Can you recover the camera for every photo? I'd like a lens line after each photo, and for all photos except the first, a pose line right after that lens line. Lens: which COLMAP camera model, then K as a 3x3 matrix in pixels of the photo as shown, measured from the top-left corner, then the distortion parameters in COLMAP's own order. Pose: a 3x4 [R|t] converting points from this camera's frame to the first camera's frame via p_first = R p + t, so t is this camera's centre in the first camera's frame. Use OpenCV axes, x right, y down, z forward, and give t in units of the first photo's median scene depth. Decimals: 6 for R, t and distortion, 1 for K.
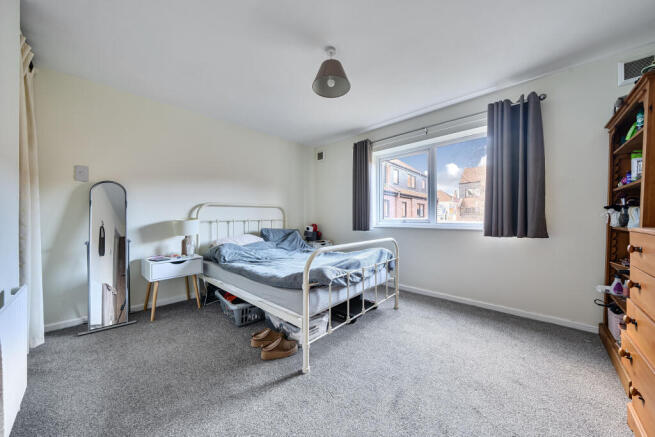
lens RADIAL K [[224.8, 0, 327.5], [0, 224.8, 218.5], [0, 0, 1]] dist [-0.001332, -0.000076]
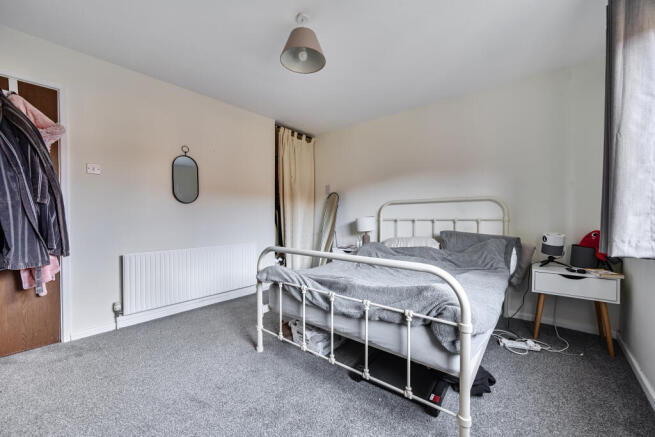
lens RADIAL K [[259.2, 0, 327.5], [0, 259.2, 218.5], [0, 0, 1]] dist [0.000178, 0.000003]
pose [[0.081587, 0.006471, -0.996645, 0.556884], [-0.005558, 0.999966, 0.006037, 0.001978], [0.996651, 0.005047, 0.081620, 0.567406]]
